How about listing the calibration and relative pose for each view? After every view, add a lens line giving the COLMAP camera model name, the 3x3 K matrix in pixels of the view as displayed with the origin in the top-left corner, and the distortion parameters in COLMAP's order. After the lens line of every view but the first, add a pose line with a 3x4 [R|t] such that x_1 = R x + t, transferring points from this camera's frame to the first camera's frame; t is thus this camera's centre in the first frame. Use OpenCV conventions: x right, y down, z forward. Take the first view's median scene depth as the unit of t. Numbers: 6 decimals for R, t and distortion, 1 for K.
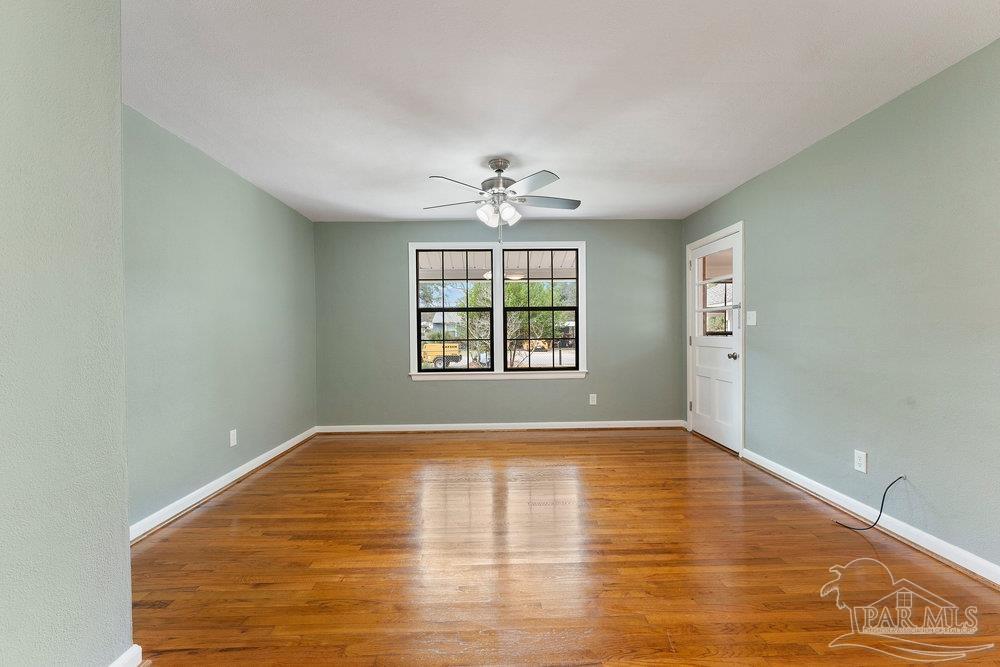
lens RADIAL K [[422.8, 0, 499.8], [0, 422.8, 334.9], [0, 0, 1]] dist [-0.004966, -0.000528]
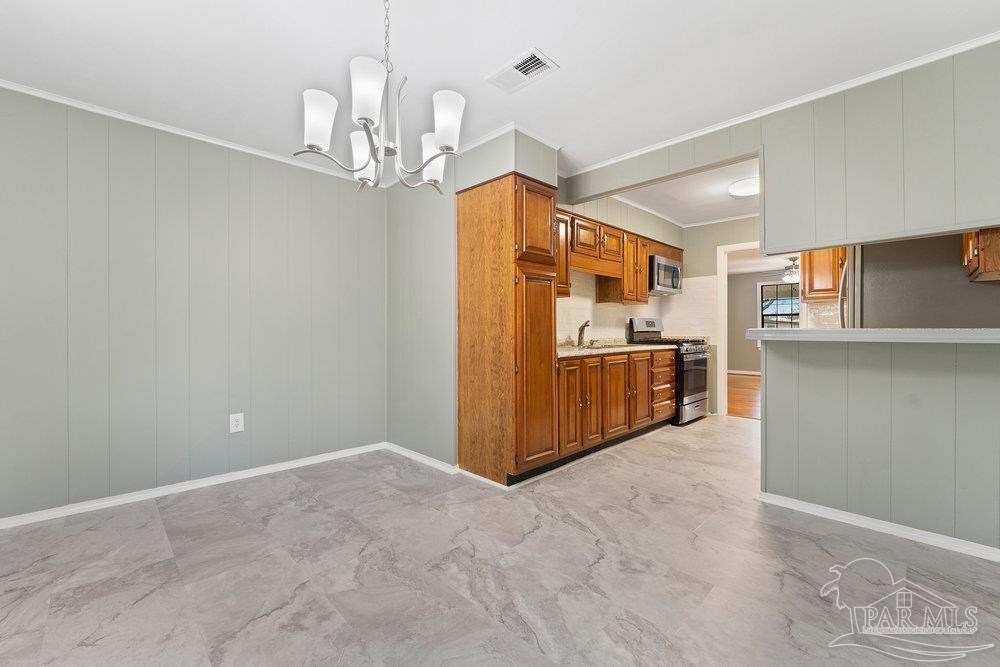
lens RADIAL K [[422.8, 0, 489.8], [0, 422.8, 332.3], [0, 0, 1]] dist [-0.004966, -0.000528]
pose [[0.680641, 0.008201, -0.732571, 0.400478], [-0.009830, 0.999950, 0.002061, 0.030412], [0.732551, 0.005798, 0.680687, -1.325036]]
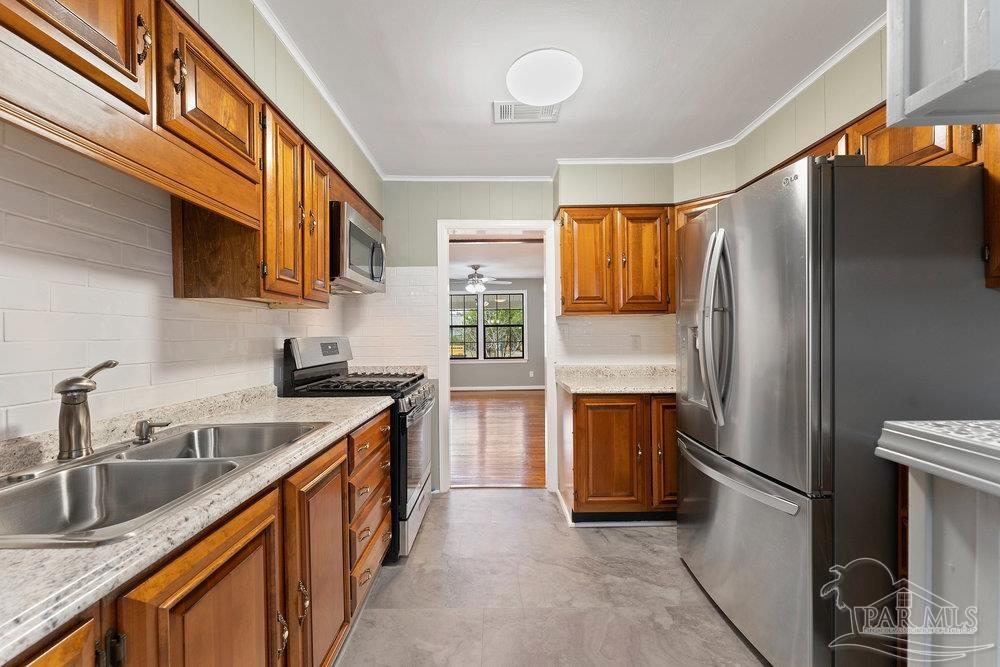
lens RADIAL K [[400.5, 0, 506.9], [0, 400.5, 336.6], [0, 0, 1]] dist [-0.010226, 0.000611]
pose [[0.999986, -0.001288, 0.005035, 0.103366], [0.001310, 0.999990, -0.004385, -0.006122], [-0.005029, 0.004392, 0.999978, -0.784142]]
